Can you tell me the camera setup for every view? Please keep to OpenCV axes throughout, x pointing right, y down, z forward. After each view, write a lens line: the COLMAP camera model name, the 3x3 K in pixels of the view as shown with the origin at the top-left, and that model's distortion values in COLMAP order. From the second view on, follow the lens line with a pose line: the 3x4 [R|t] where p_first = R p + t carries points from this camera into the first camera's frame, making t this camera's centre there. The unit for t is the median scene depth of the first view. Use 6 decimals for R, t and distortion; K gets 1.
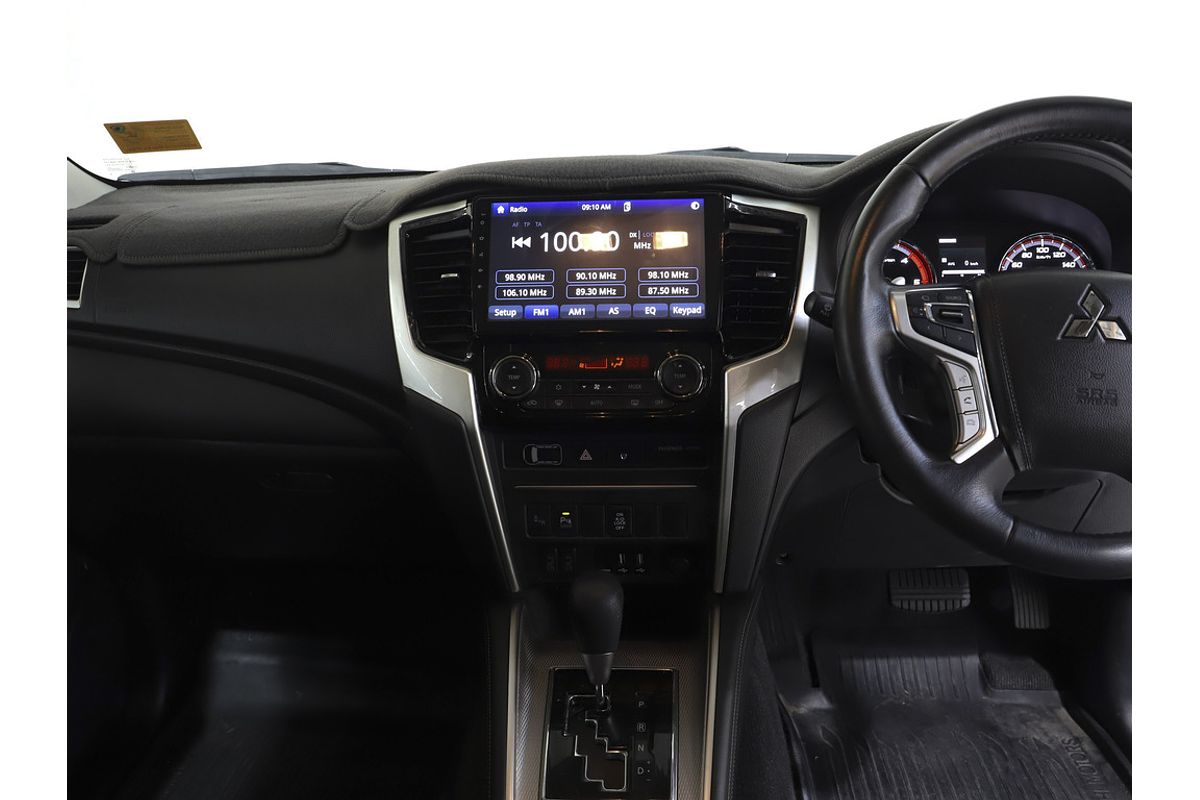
lens RADIAL K [[928.8, 0, 600.0], [0, 928.8, 400.0], [0, 0, 1]] dist [-0.043970, 0.001400]
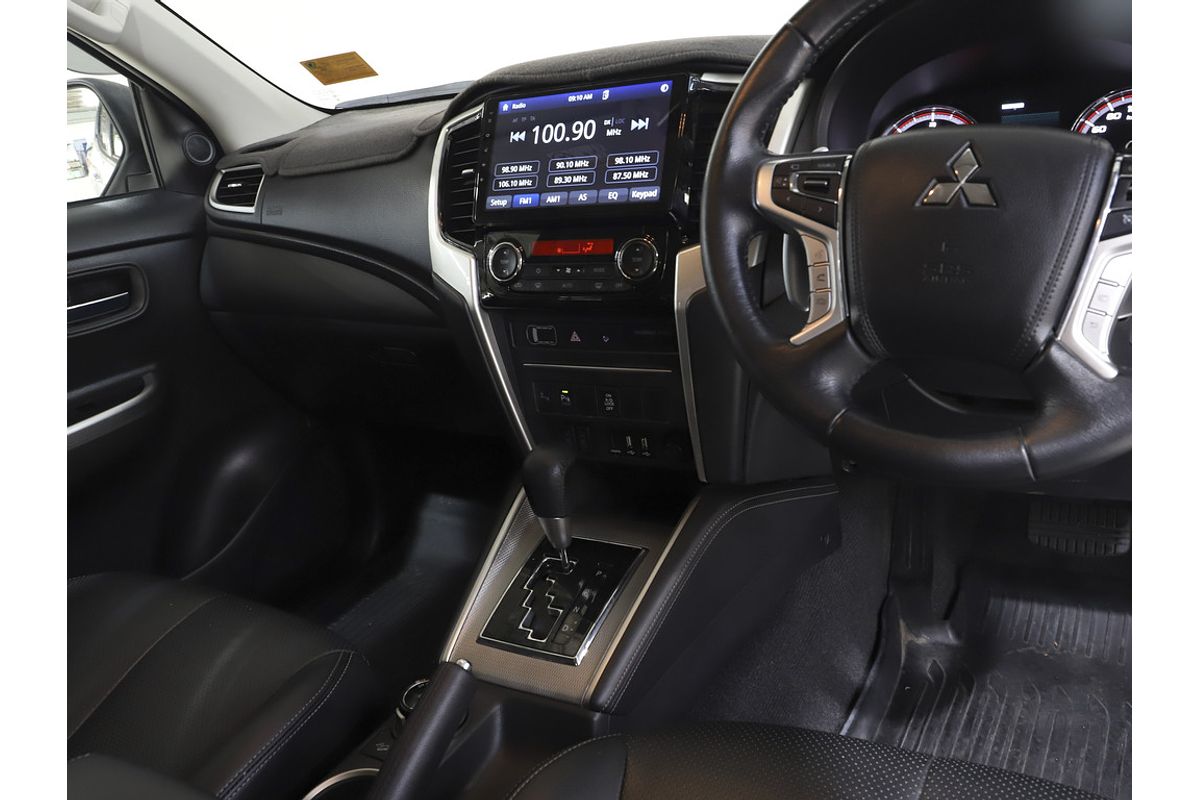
lens RADIAL K [[966.1, 0, 600.0], [0, 966.1, 400.0], [0, 0, 1]] dist [-0.076492, 0.082860]
pose [[0.885750, 0.062185, -0.459977, 0.535757], [-0.026878, 0.996194, 0.082919, 0.040239], [0.463383, -0.061082, 0.884050, 0.037436]]
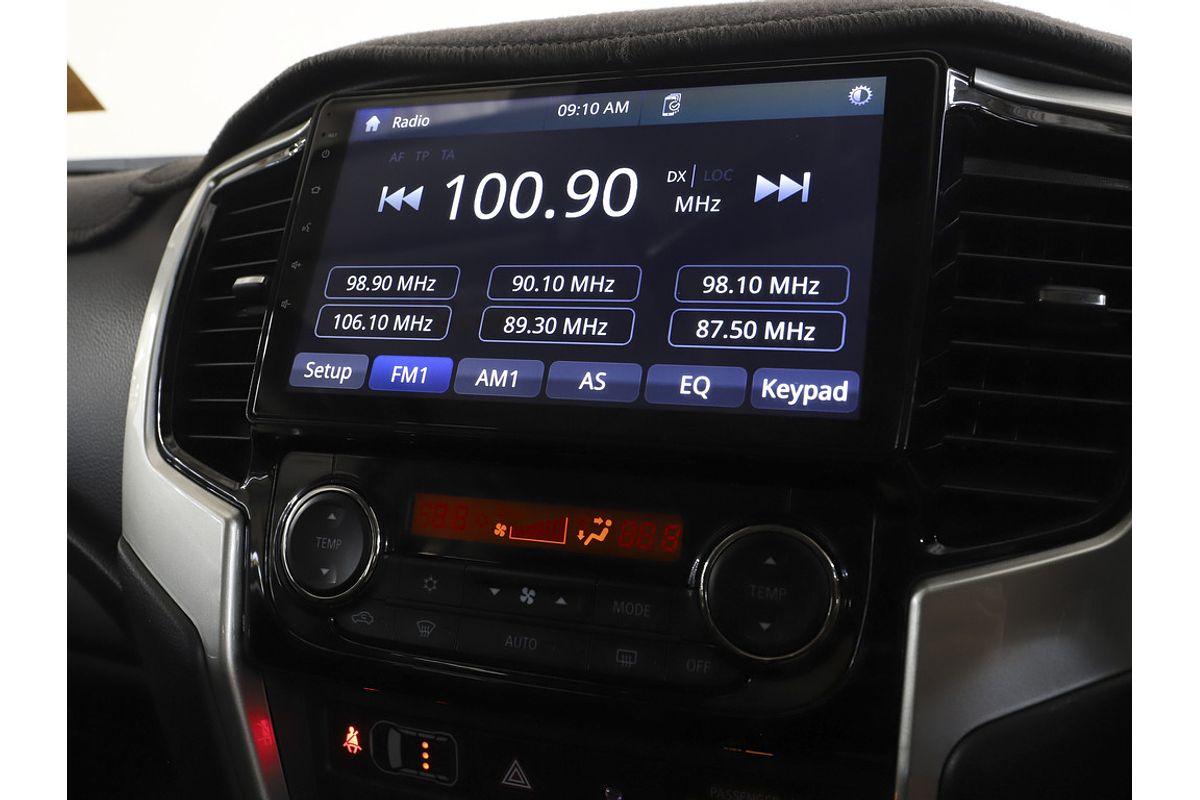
lens RADIAL K [[1040.5, 0, 600.0], [0, 1040.5, 400.0], [0, 0, 1]] dist [-0.070498, 0.001844]
pose [[0.953598, 0.059588, -0.295126, 0.130293], [-0.097599, 0.988468, -0.115780, -0.043660], [0.284824, 0.139211, 0.948417, 0.623827]]
